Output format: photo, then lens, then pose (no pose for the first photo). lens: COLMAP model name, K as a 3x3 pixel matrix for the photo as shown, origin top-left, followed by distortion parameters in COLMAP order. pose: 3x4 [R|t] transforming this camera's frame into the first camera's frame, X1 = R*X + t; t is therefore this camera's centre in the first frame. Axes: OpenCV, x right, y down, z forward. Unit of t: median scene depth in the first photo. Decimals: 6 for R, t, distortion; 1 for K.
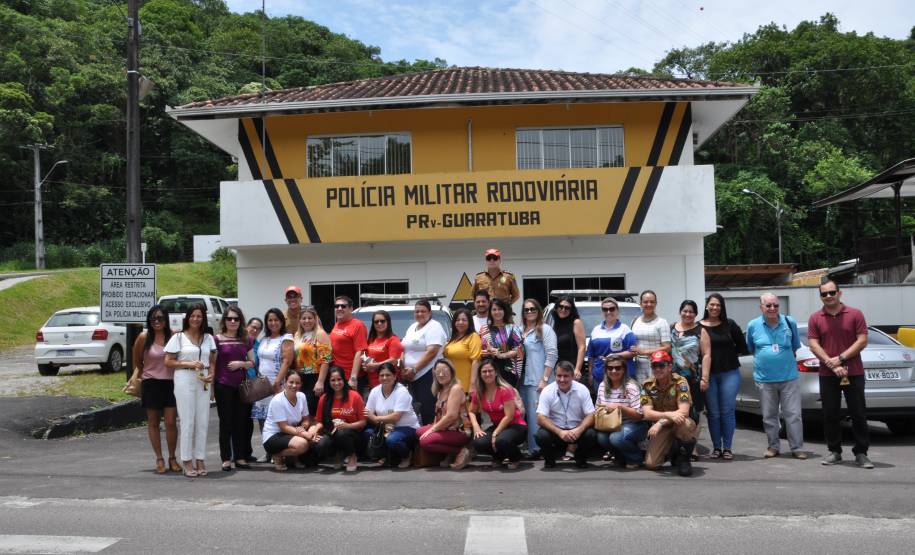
lens RADIAL K [[776.7, 0, 459.0], [0, 776.7, 306.7], [0, 0, 1]] dist [-0.138087, 0.181362]
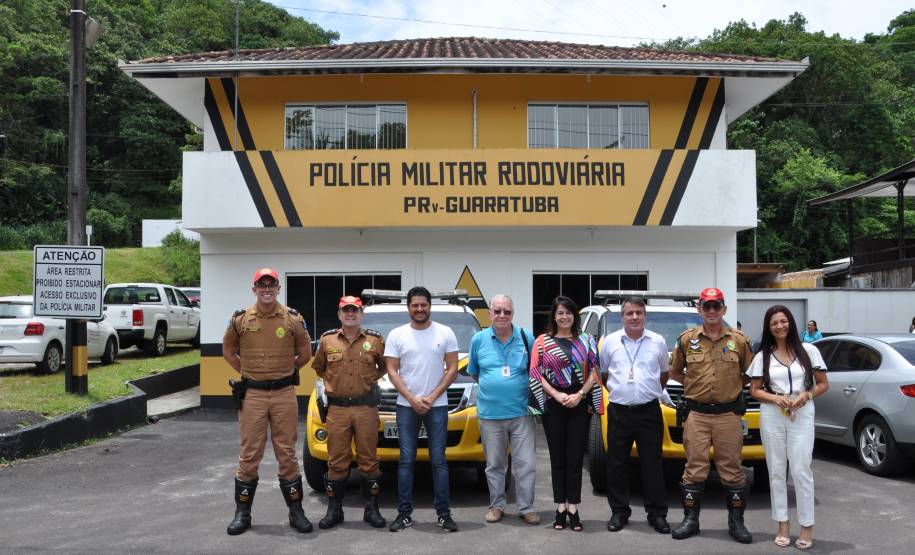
lens RADIAL K [[775.3, 0, 457.4], [0, 775.3, 306.1], [0, 0, 1]] dist [-0.142333, 0.189823]
pose [[0.997876, 0.019202, 0.062252, -0.055387], [-0.019801, 0.999763, 0.009008, -0.006075], [-0.062064, -0.010222, 0.998020, 0.132958]]
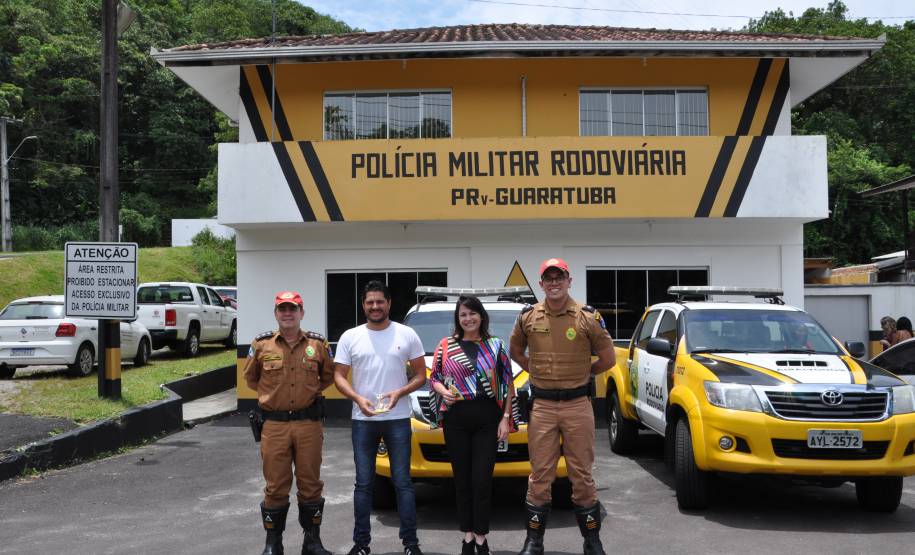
lens RADIAL K [[776.7, 0, 459.0], [0, 776.7, 306.7], [0, 0, 1]] dist [-0.138087, 0.181362]
pose [[0.999465, 0.014220, 0.029446, -0.076109], [-0.014600, 0.999812, 0.012759, -0.005199], [-0.029259, -0.013182, 0.999485, 0.177419]]
